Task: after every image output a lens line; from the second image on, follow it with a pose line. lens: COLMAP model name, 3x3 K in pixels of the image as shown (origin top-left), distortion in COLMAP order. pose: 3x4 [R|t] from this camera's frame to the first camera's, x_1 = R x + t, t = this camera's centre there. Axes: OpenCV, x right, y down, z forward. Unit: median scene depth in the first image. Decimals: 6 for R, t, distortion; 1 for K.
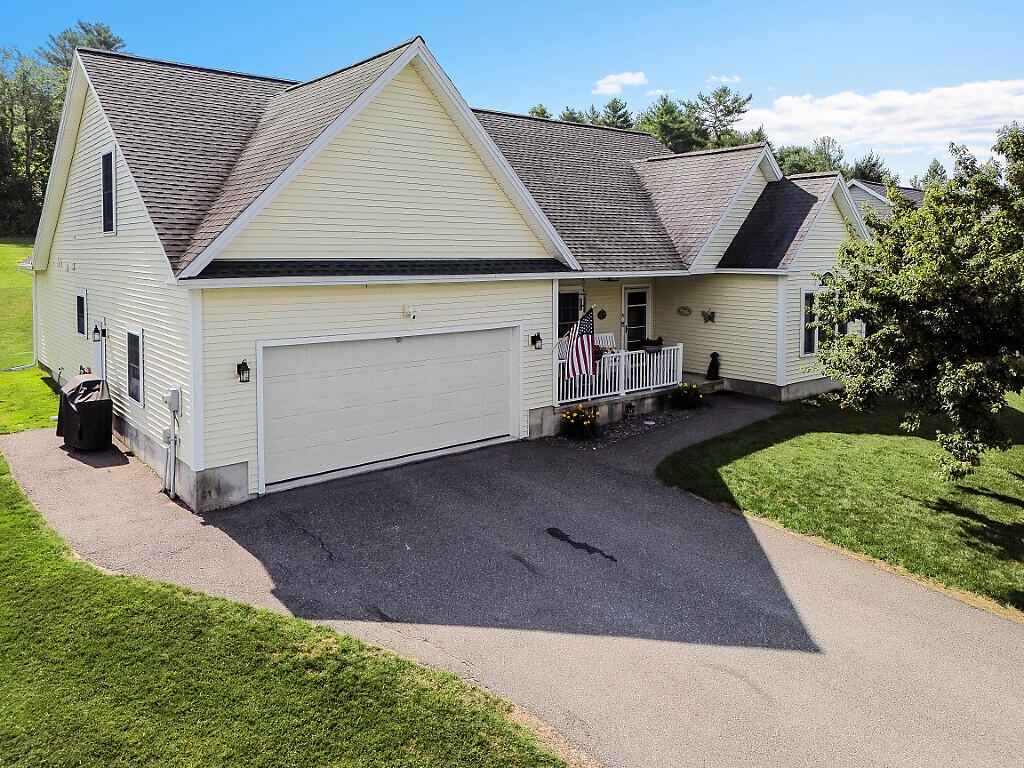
lens RADIAL K [[748.5, 0, 525.7], [0, 748.5, 281.1], [0, 0, 1]] dist [0.050545, -0.055550]
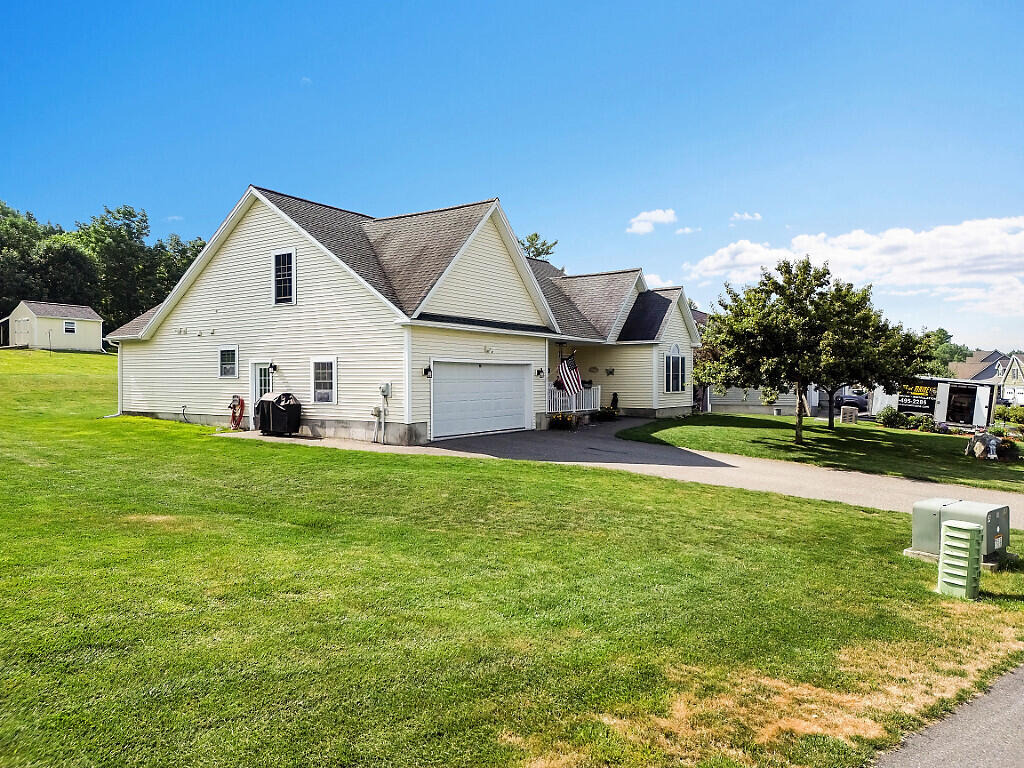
lens RADIAL K [[703.0, 0, 512.0], [0, 703.0, 384.0], [0, 0, 1]] dist [0.000687, -0.002614]
pose [[0.964838, -0.000981, 0.262843, -0.493113], [0.009648, 0.999451, -0.031686, 0.161335], [-0.262667, 0.033108, 0.964318, -0.571514]]
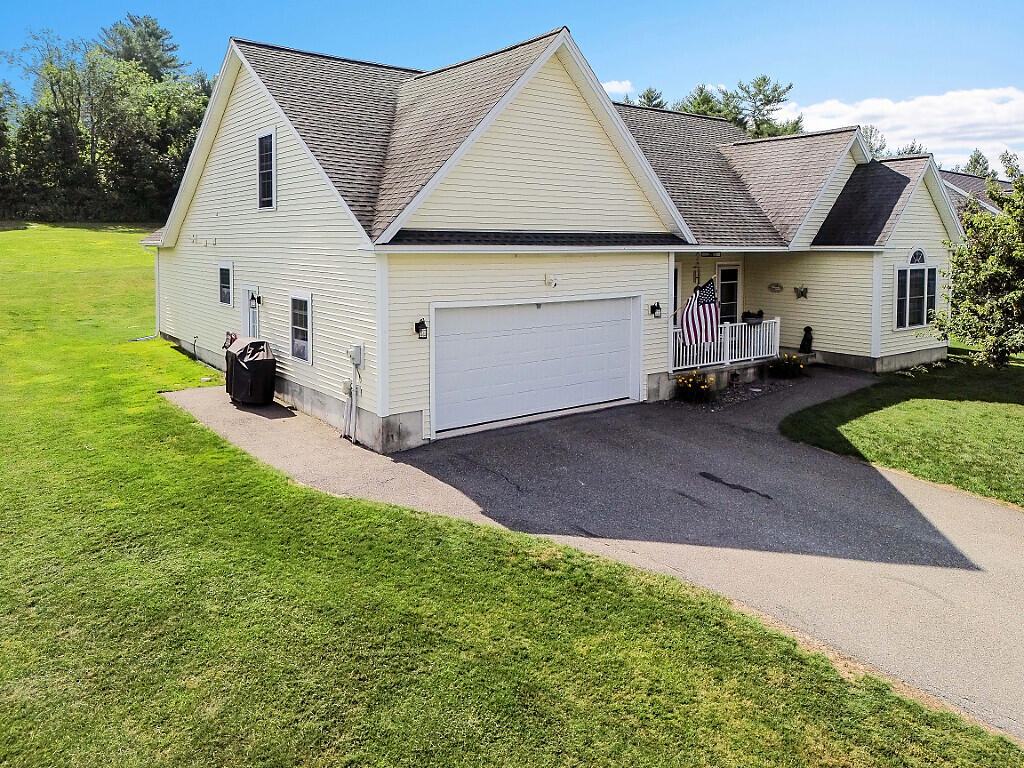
lens RADIAL K [[751.8, 0, 515.2], [0, 751.8, 273.4], [0, 0, 1]] dist [0.005651, 0.002970]
pose [[0.999059, 0.003824, -0.043206, -0.144982], [-0.003789, 0.999992, 0.000893, 0.027948], [0.043209, -0.000728, 0.999066, -0.083689]]
